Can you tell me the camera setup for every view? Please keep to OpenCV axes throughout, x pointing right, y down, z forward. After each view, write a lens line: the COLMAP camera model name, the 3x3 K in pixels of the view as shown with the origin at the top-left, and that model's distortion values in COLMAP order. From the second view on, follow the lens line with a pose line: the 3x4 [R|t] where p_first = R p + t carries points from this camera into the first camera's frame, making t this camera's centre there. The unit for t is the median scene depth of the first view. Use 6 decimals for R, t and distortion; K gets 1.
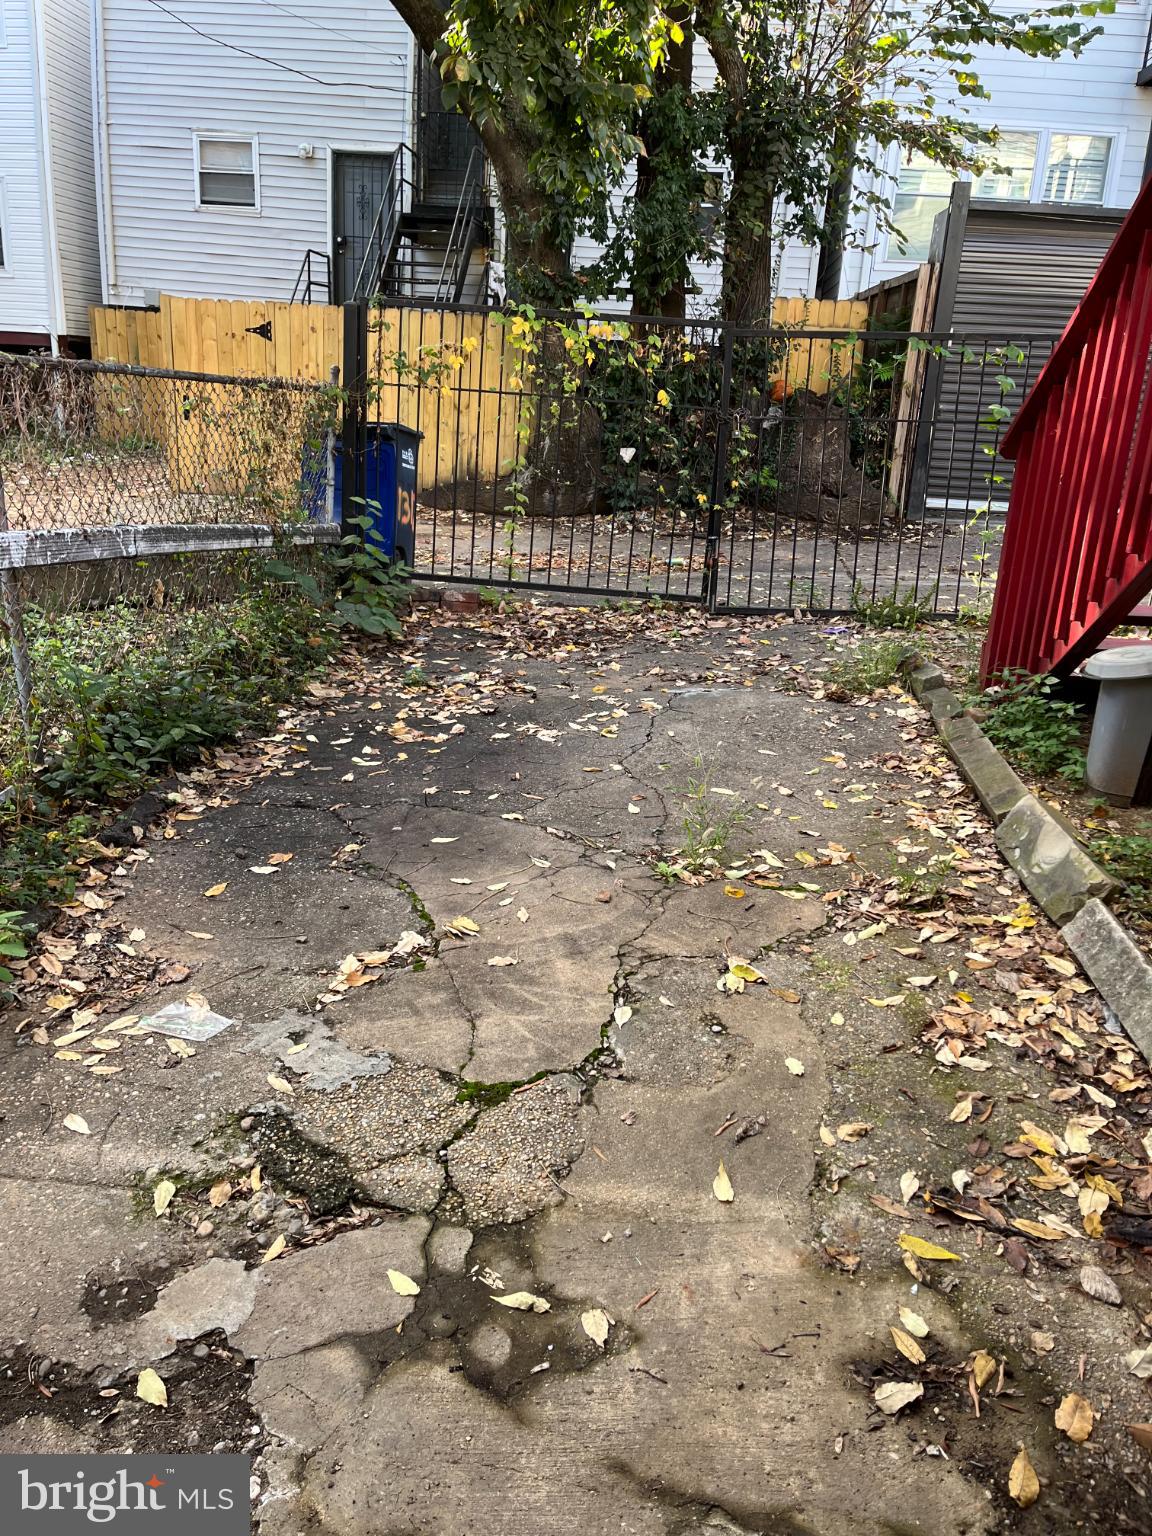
lens RADIAL K [[1179.4, 0, 582.4], [0, 1179.4, 763.7], [0, 0, 1]] dist [0.089475, -0.121853]
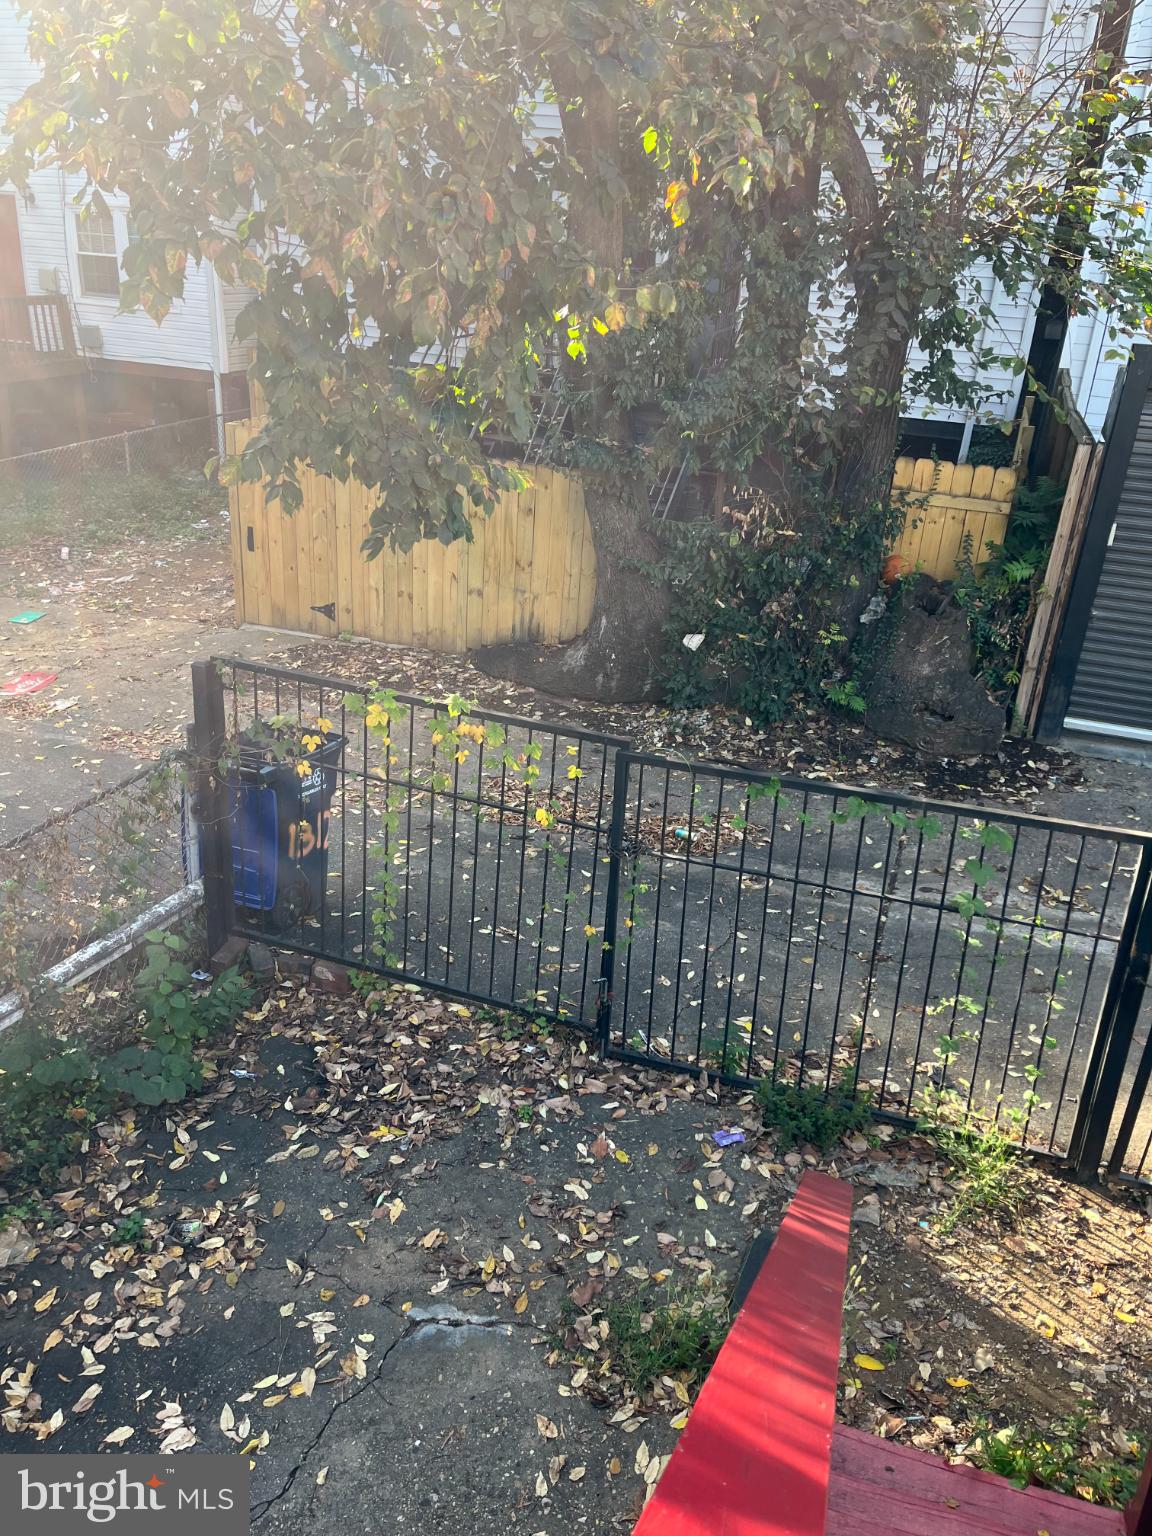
lens RADIAL K [[1179.4, 0, 570.6], [0, 1179.4, 767.9], [0, 0, 1]] dist [0.089475, -0.121853]
pose [[0.966208, 0.104937, -0.235435, 0.164317], [-0.080611, 0.990580, 0.110694, -0.260556], [0.244833, -0.087975, 0.965566, 0.145540]]
